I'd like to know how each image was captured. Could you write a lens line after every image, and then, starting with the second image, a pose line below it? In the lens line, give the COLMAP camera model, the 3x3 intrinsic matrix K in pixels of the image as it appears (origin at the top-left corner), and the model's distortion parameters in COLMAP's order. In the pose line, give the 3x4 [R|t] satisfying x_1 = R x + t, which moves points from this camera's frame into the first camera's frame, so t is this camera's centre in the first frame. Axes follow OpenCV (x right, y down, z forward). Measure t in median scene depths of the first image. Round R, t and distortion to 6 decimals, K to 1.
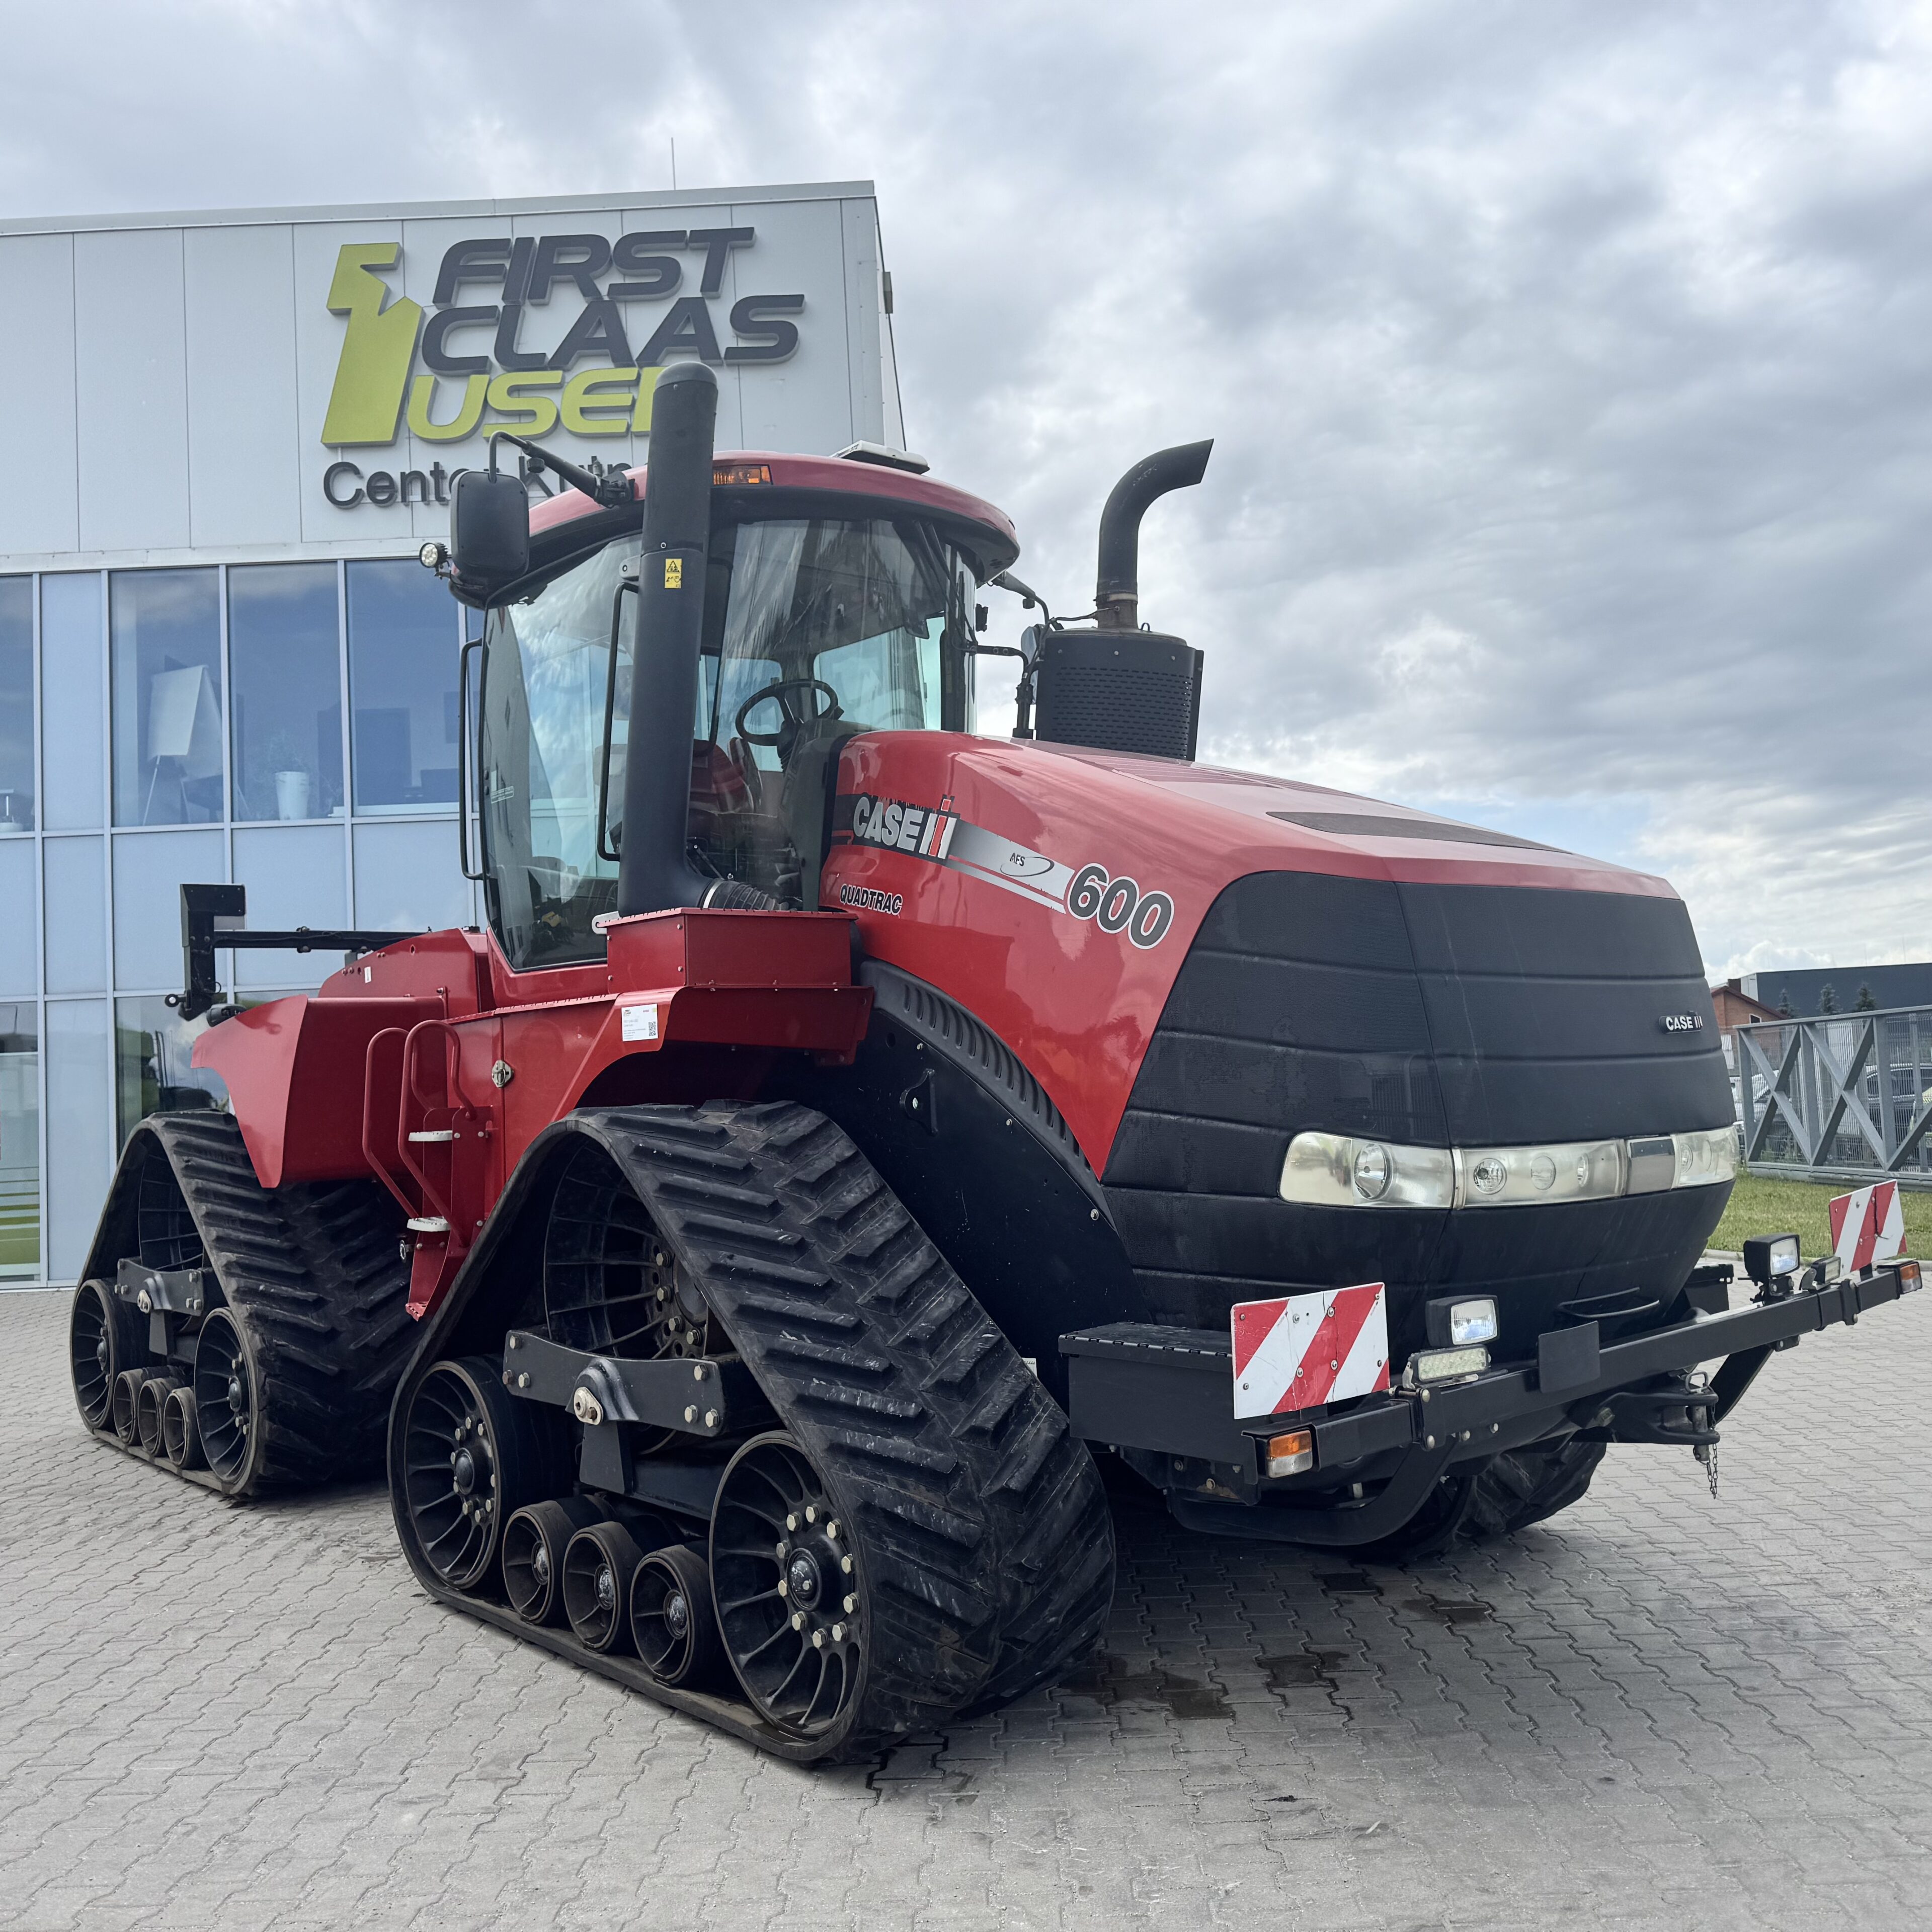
lens RADIAL K [[1818.0, 0, 966.0], [0, 1818.0, 966.0], [0, 0, 1]] dist [0.093890, -0.141498]
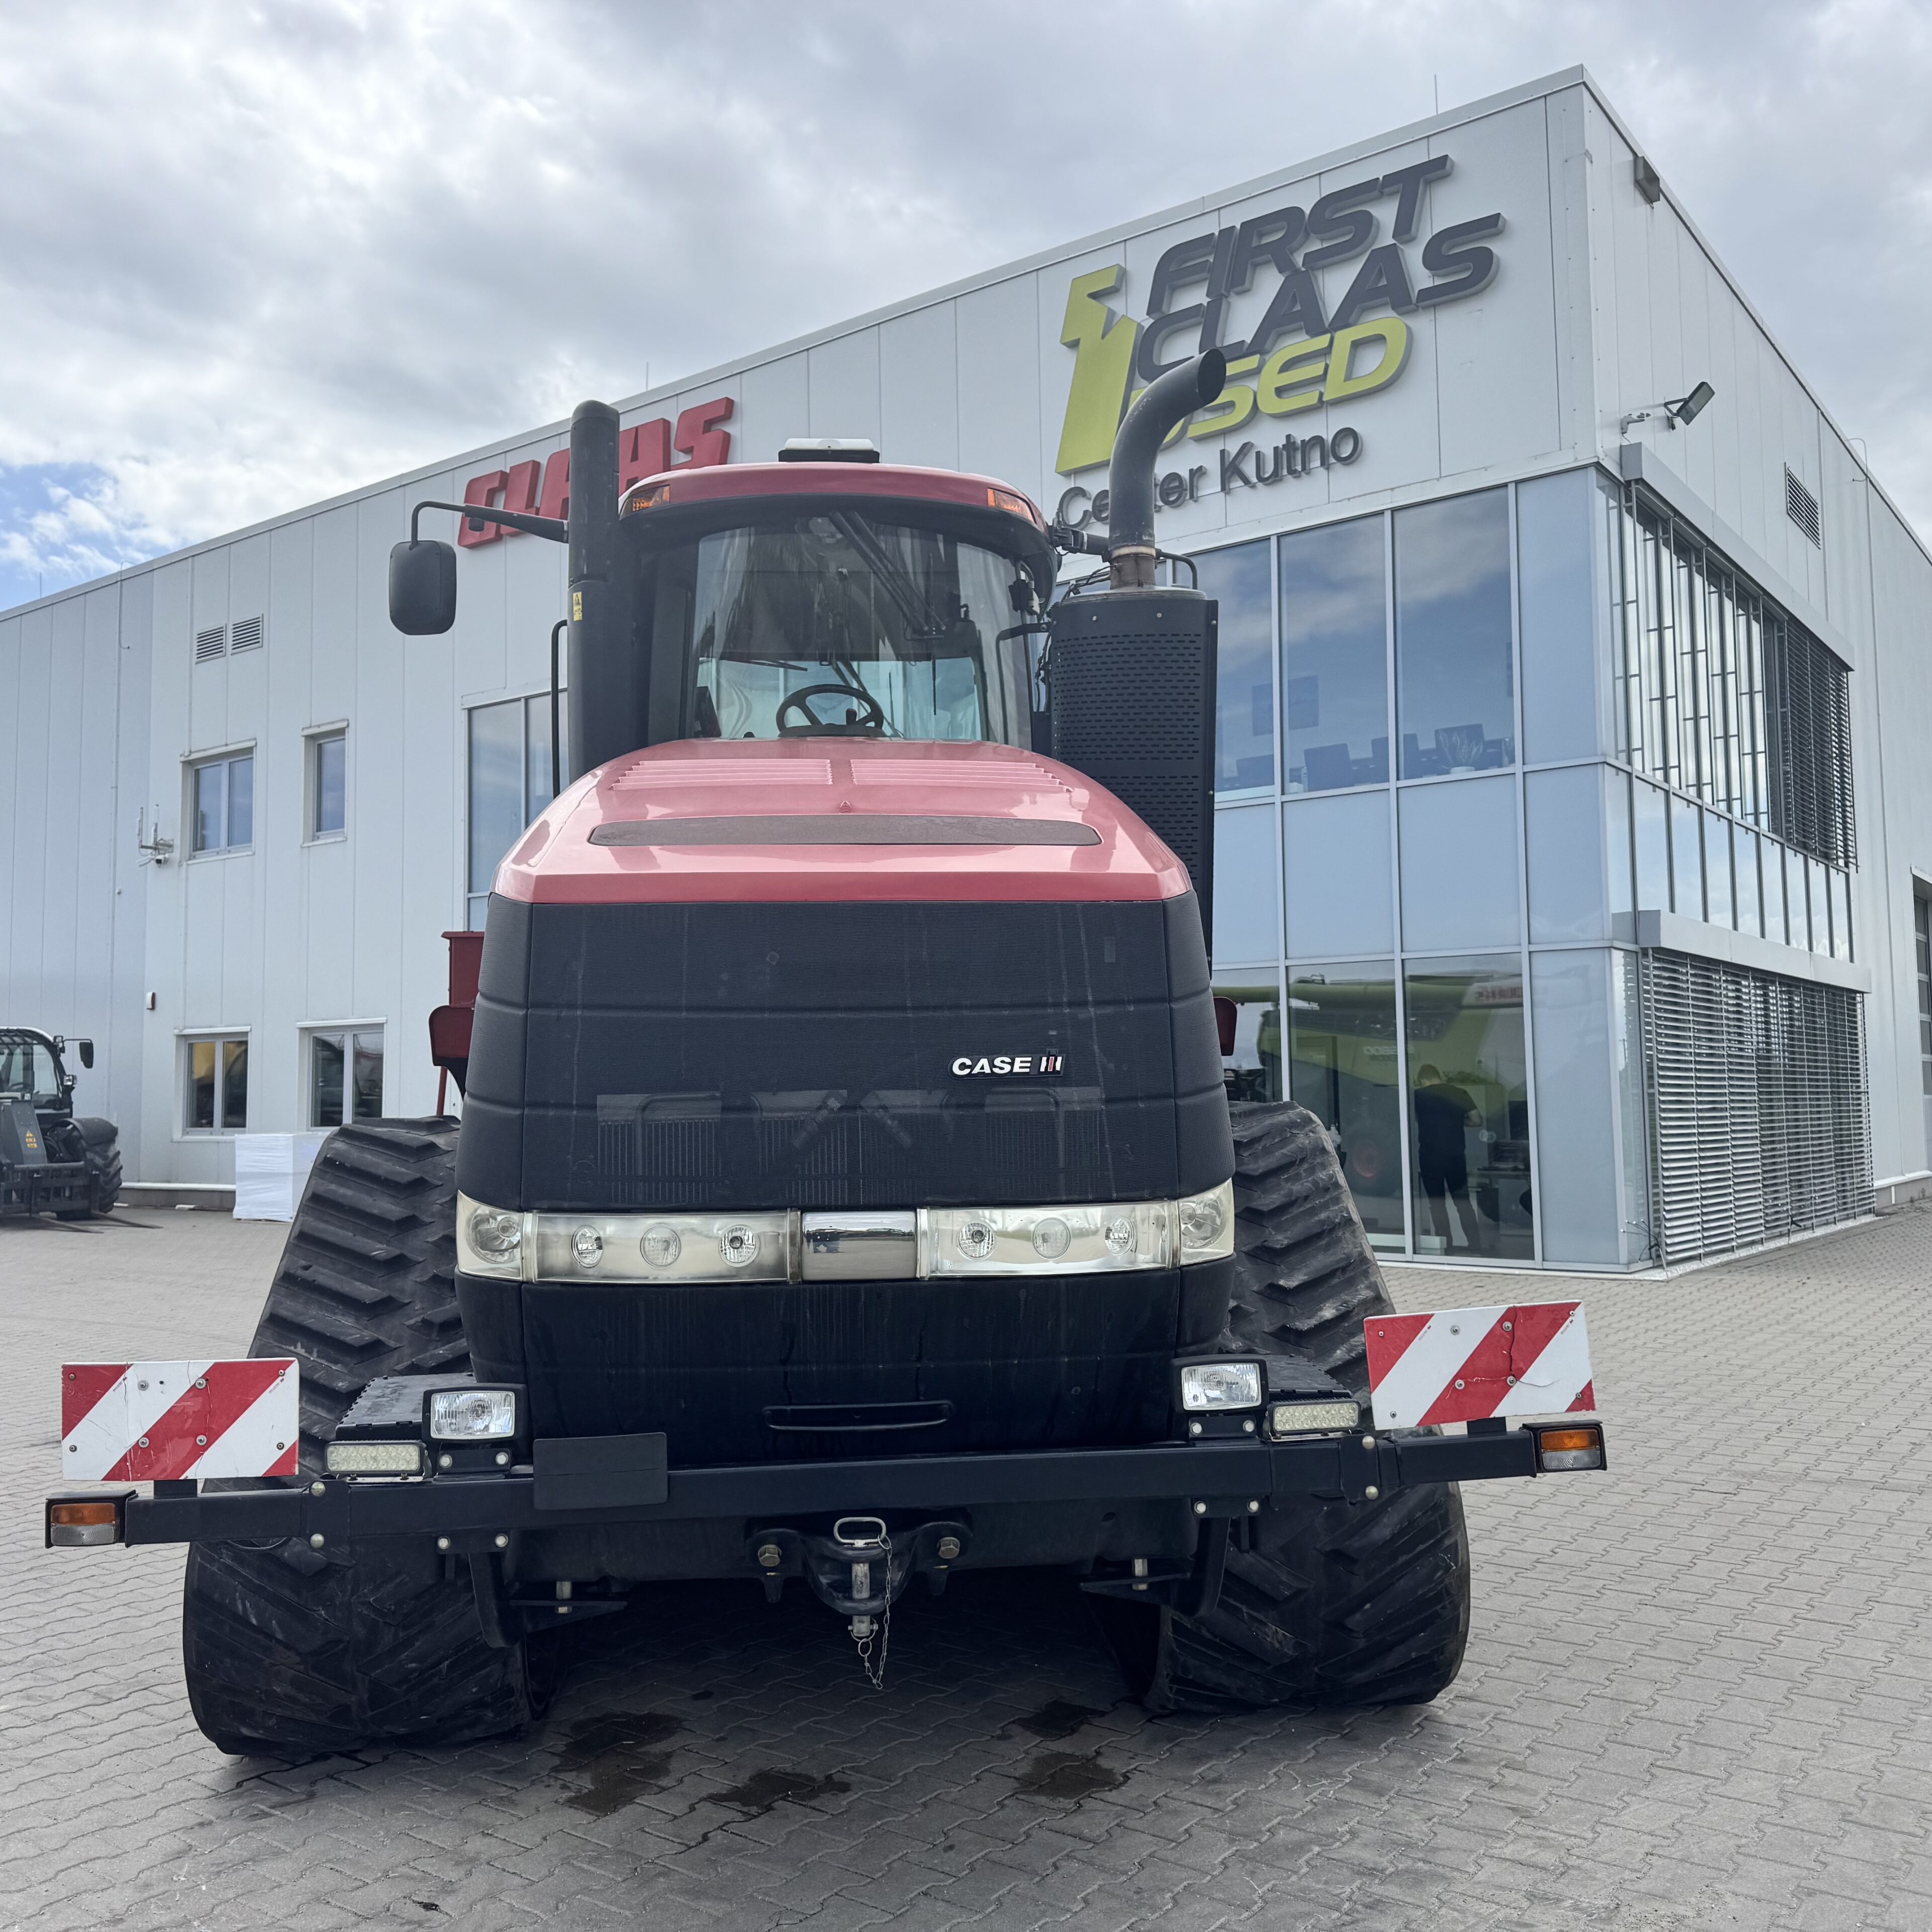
lens RADIAL K [[1818.0, 0, 966.0], [0, 1818.0, 966.0], [0, 0, 1]] dist [0.093890, -0.141498]
pose [[0.805181, -0.005888, -0.593000, 0.778343], [0.013345, 0.999877, 0.008192, -0.017450], [0.592879, -0.014510, 0.805161, 0.351170]]
